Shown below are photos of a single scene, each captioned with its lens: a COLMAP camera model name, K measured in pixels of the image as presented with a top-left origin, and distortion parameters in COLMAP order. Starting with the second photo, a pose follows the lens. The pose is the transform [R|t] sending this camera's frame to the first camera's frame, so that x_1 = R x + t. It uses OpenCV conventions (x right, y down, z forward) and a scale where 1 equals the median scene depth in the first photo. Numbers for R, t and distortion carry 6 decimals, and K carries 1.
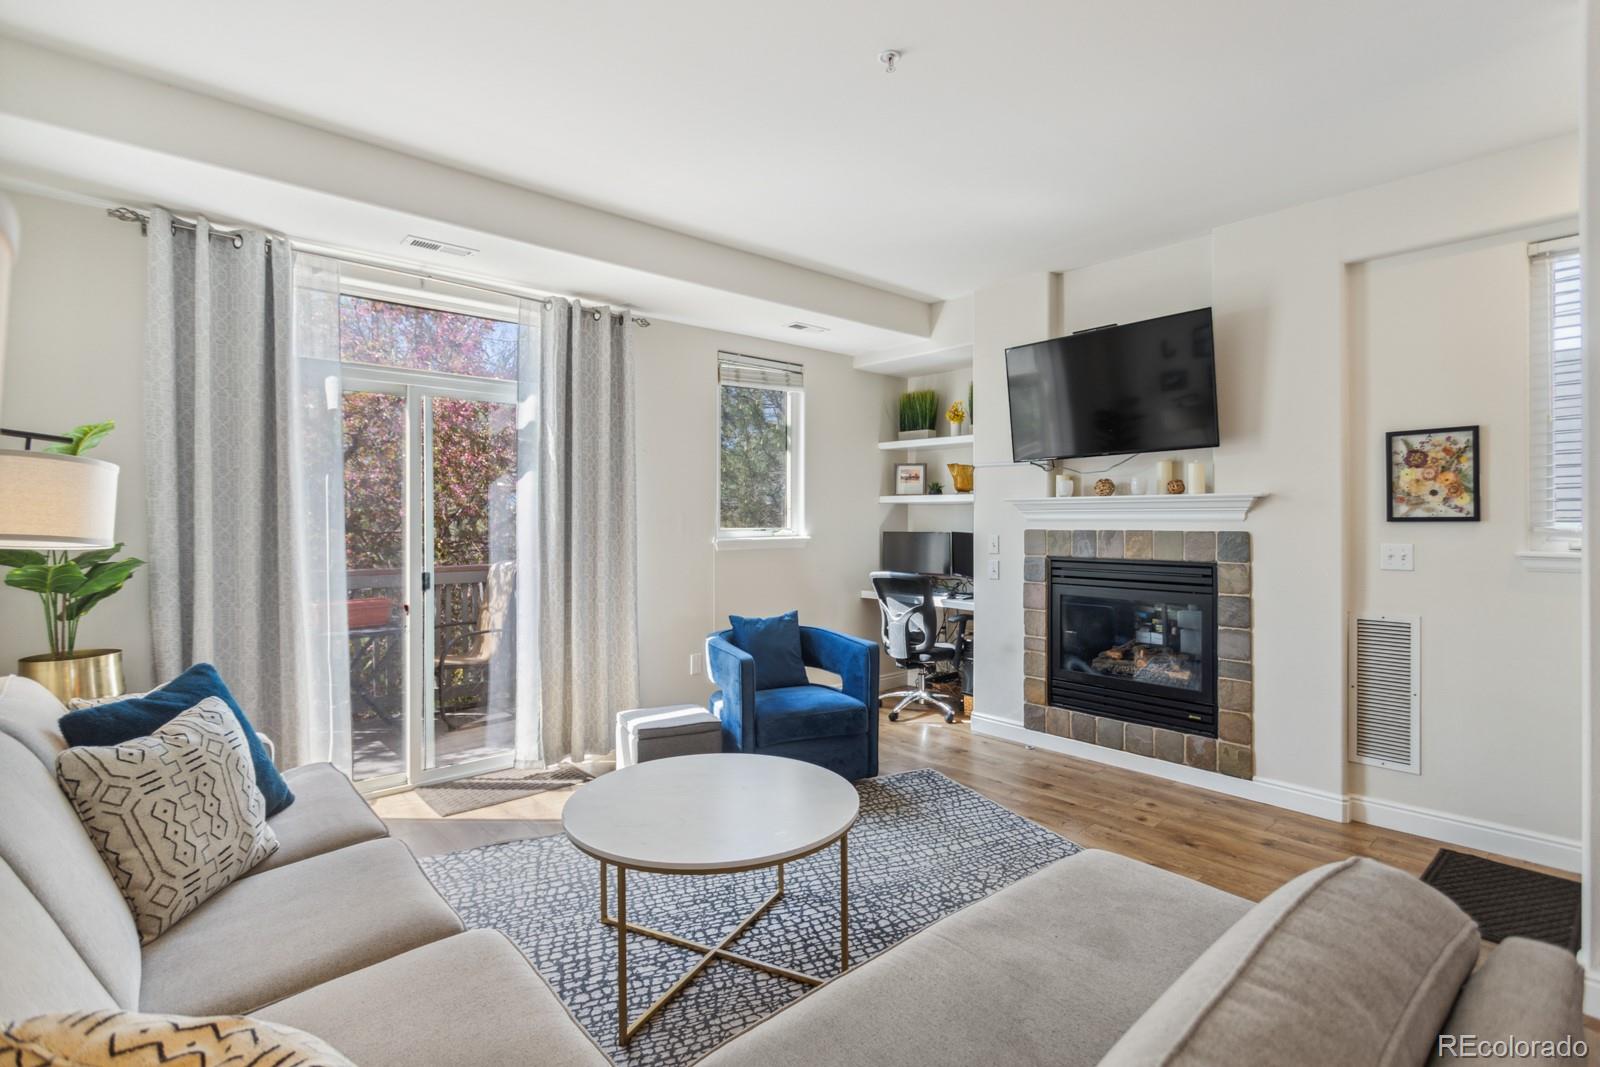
lens RADIAL K [[790.9, 0, 829.2], [0, 790.9, 522.4], [0, 0, 1]] dist [-0.030473, 0.015655]
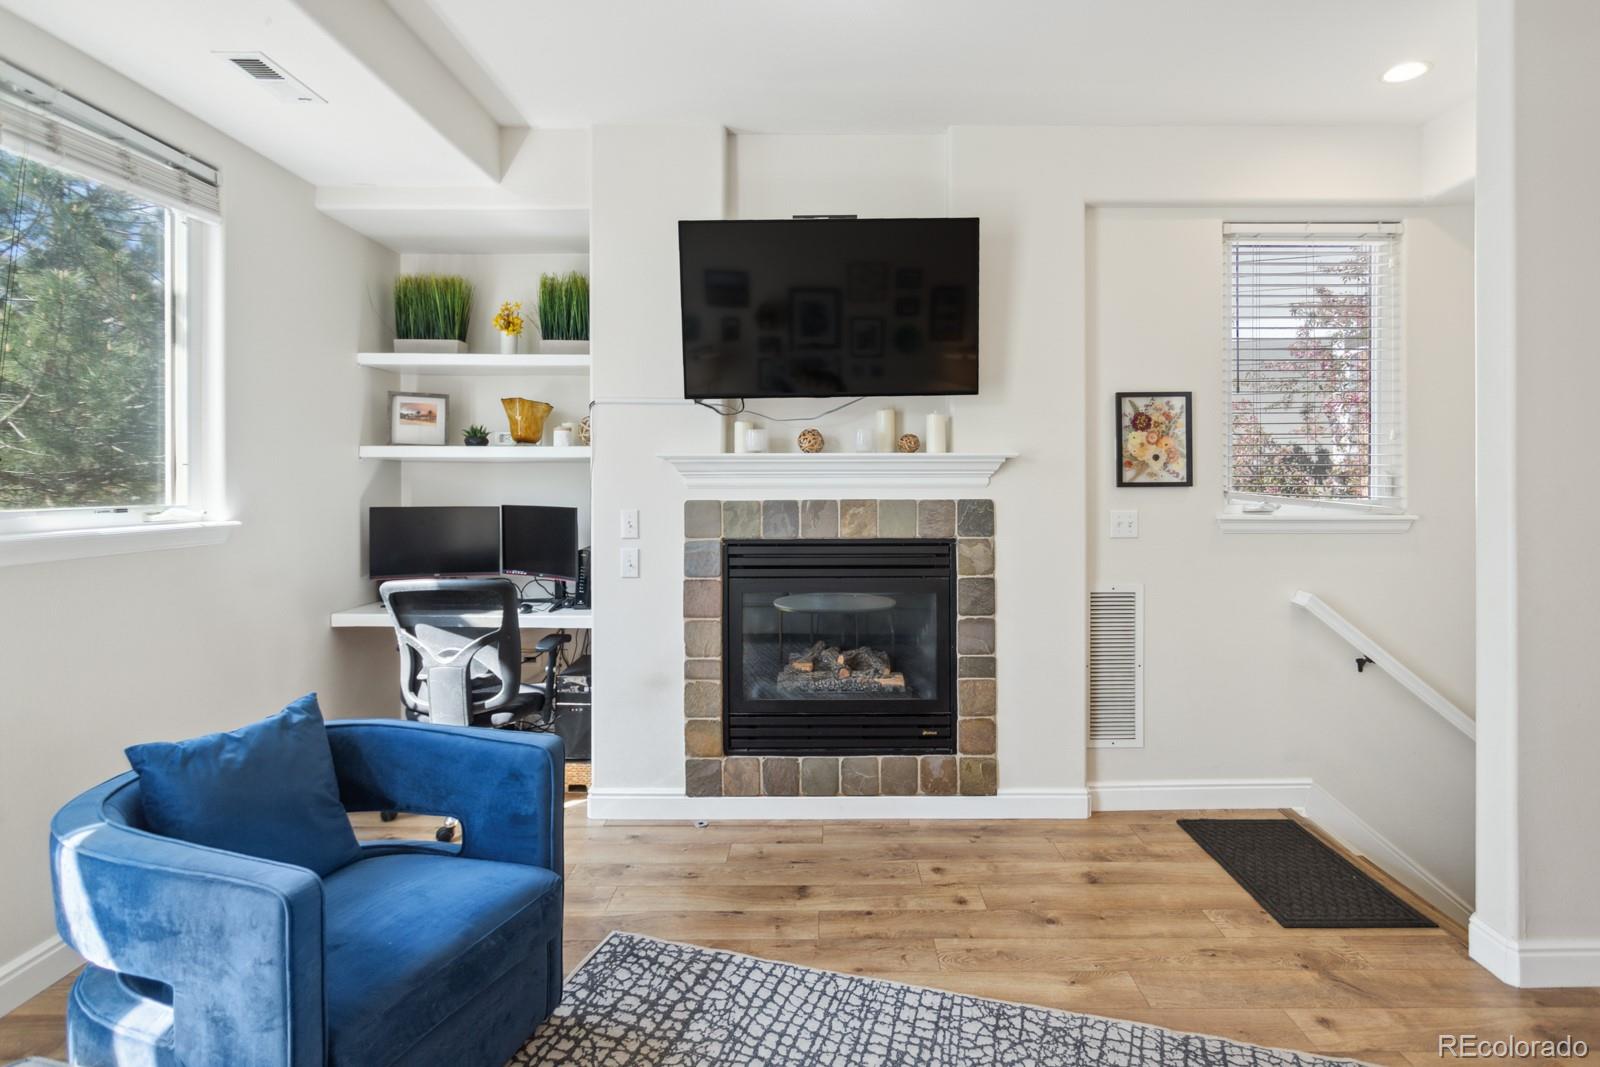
lens RADIAL K [[790.9, 0, 869.0], [0, 790.9, 487.1], [0, 0, 1]] dist [-0.030473, 0.015655]
pose [[0.669027, -0.005464, 0.743218, -0.169737], [0.003813, 0.999985, 0.003919, -0.004989], [-0.743228, 0.000212, 0.669038, 0.513616]]
